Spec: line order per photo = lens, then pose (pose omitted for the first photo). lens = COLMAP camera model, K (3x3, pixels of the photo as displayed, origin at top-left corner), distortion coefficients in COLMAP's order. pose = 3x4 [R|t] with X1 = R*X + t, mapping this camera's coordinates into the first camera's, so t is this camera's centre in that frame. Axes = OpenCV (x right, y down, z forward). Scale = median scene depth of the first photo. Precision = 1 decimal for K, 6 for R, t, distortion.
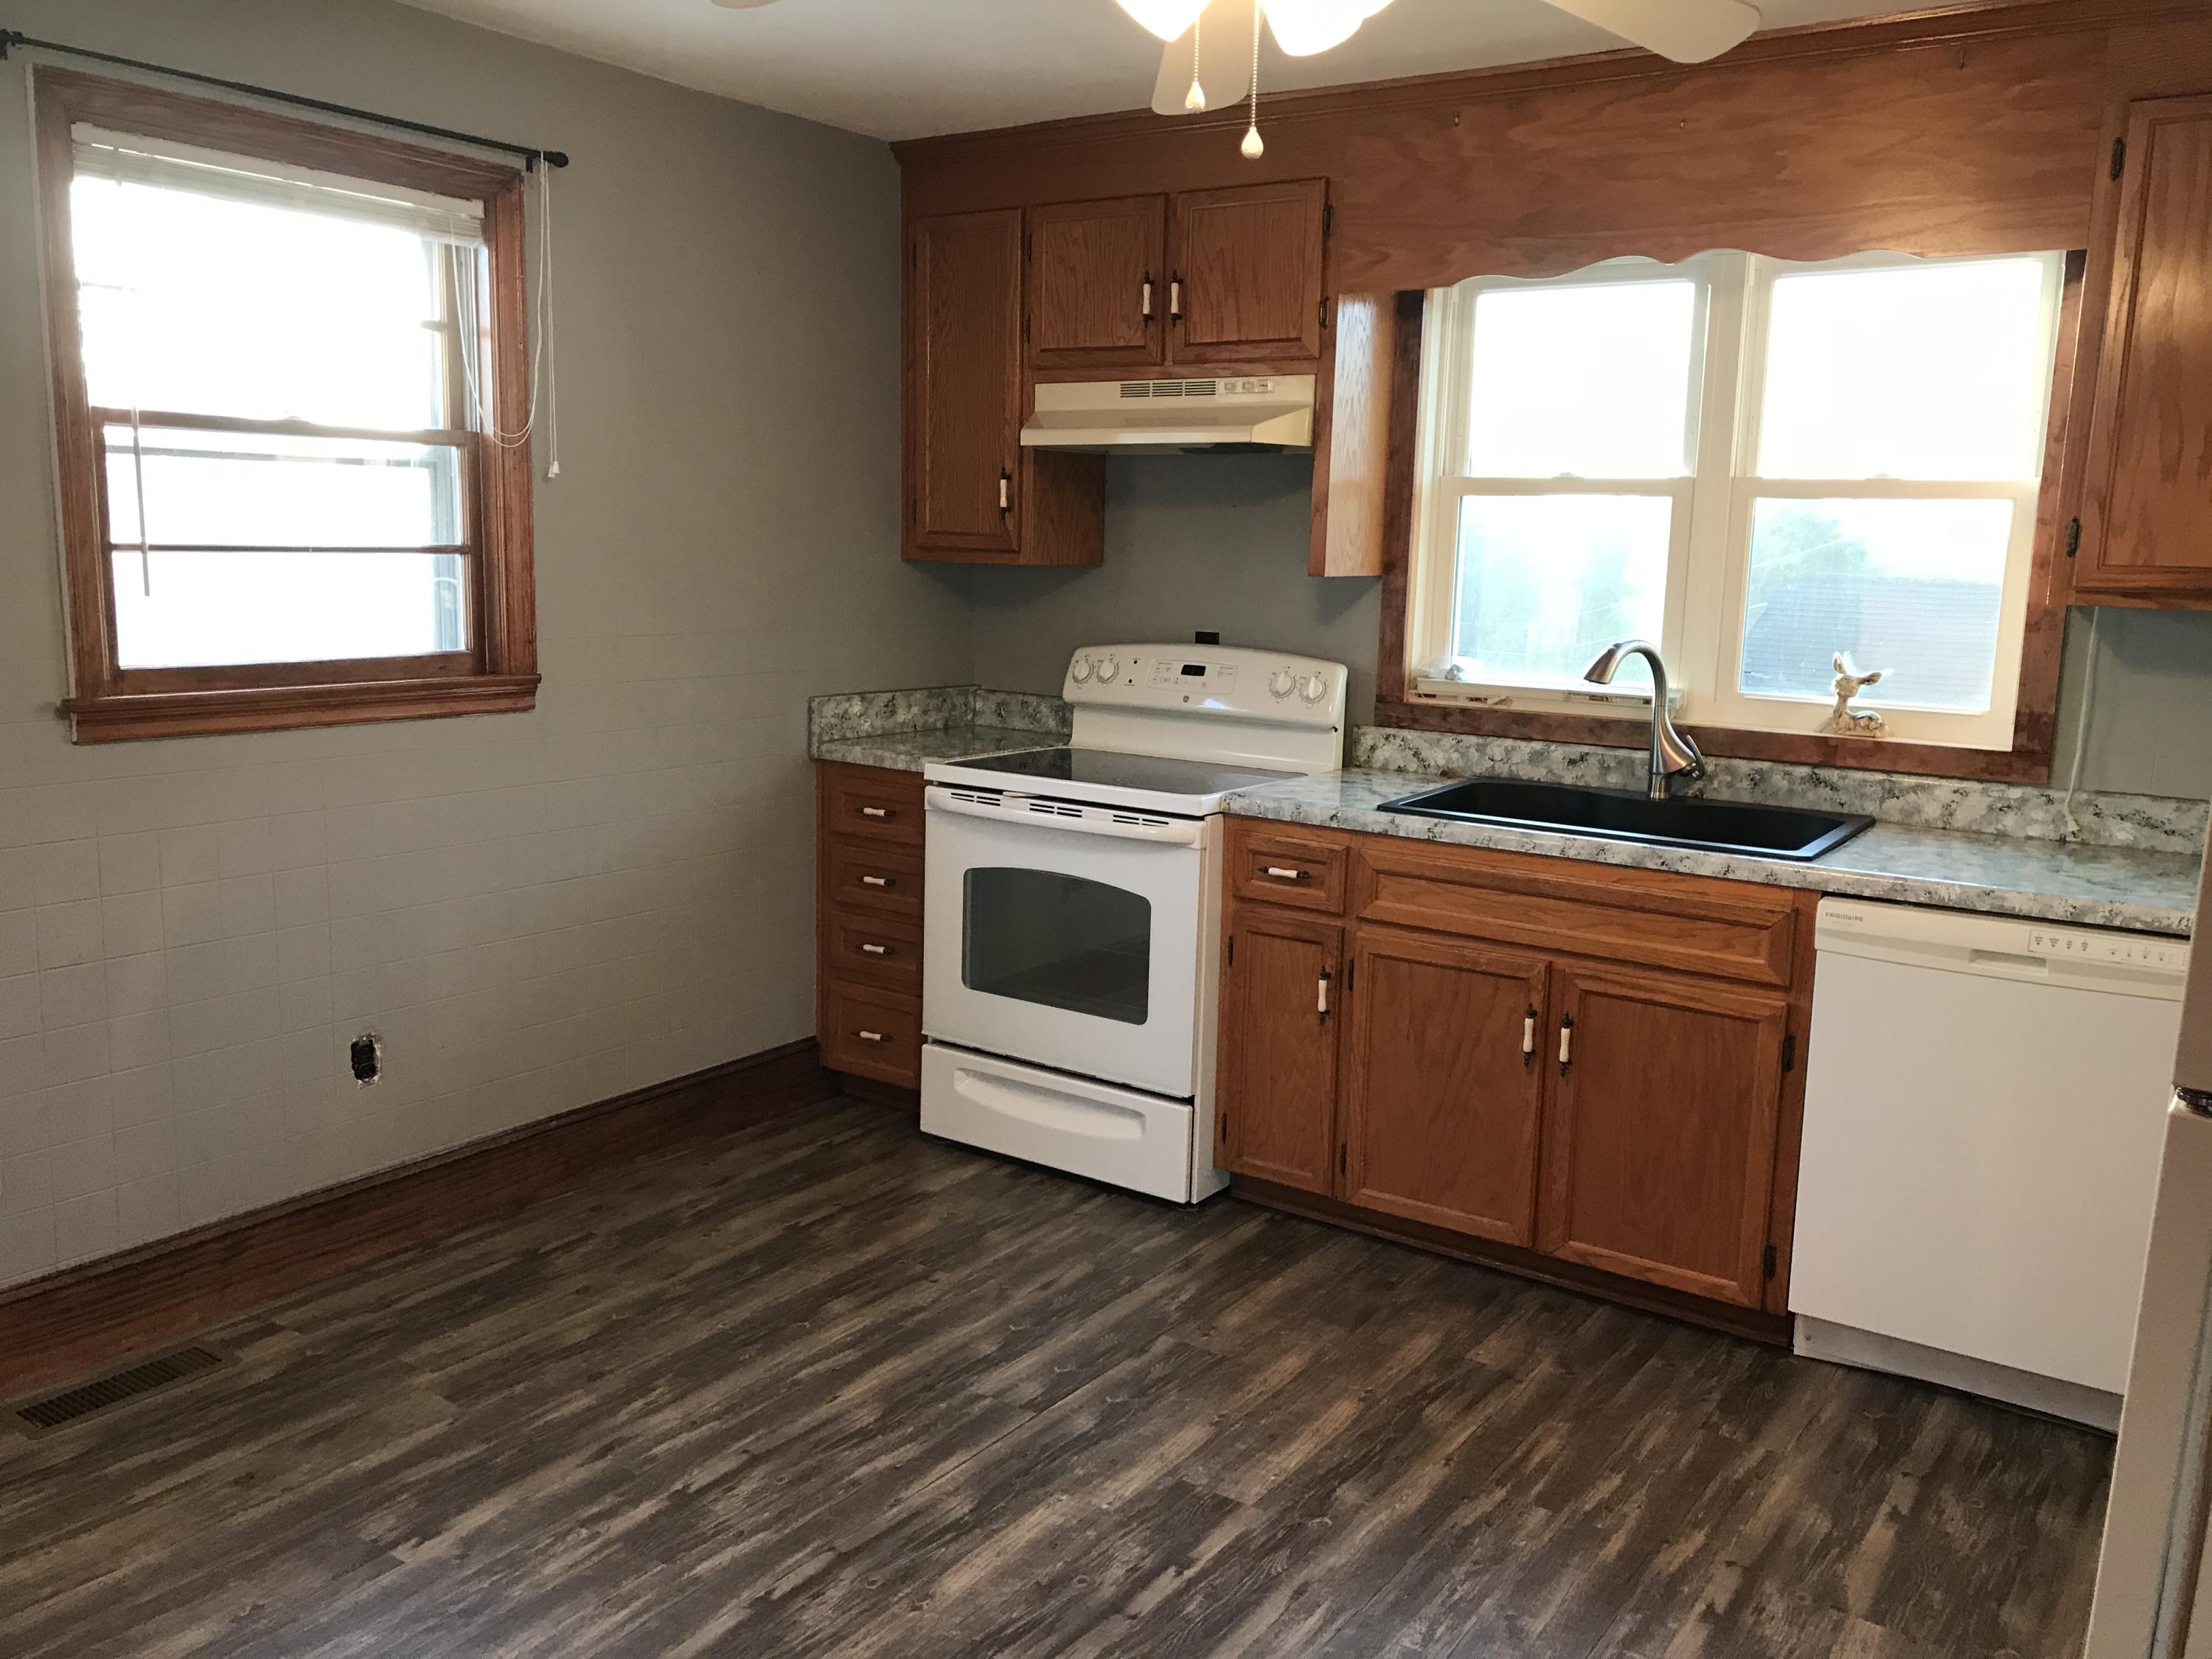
lens RADIAL K [[1800.8, 0, 1111.1], [0, 1800.8, 826.0], [0, 0, 1]] dist [0.044354, -0.033071]
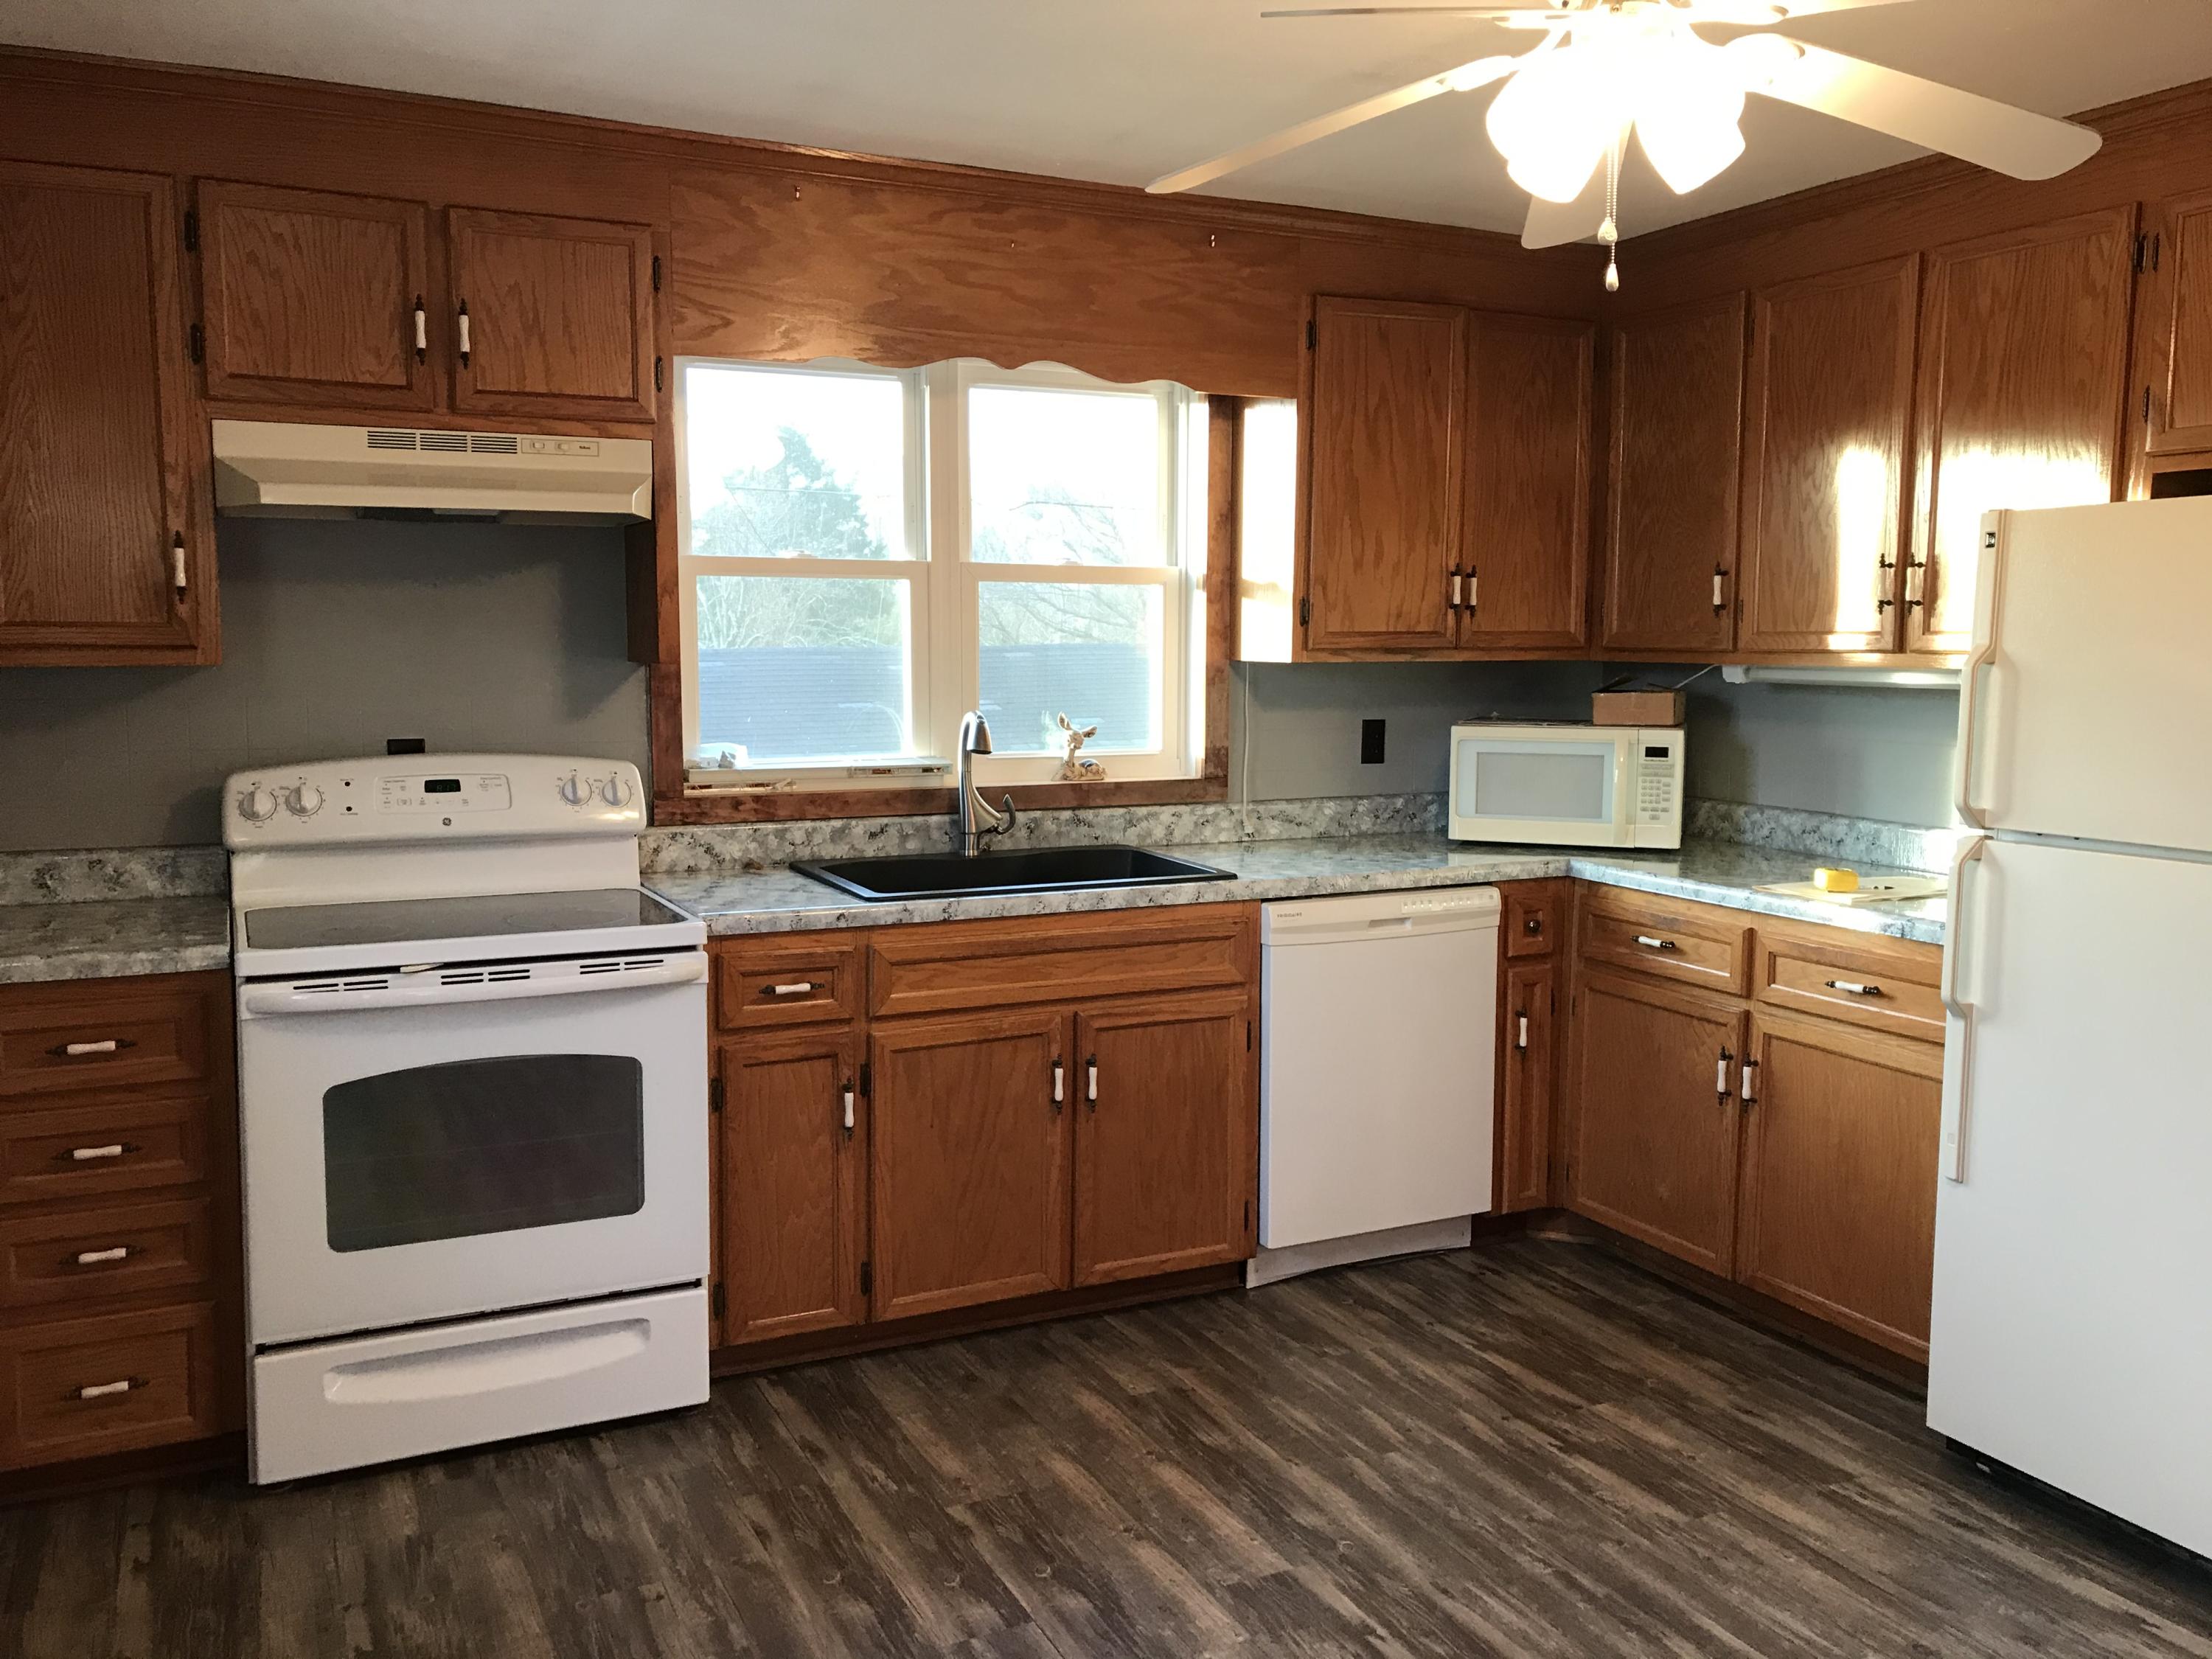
lens RADIAL K [[1800.8, 0, 1122.8], [0, 1800.8, 813.9], [0, 0, 1]] dist [0.044354, -0.033071]
pose [[0.497031, -0.112210, 0.860447, -0.593950], [0.151629, 0.987578, 0.041202, -0.073022], [-0.854382, 0.109990, 0.507871, 0.387861]]
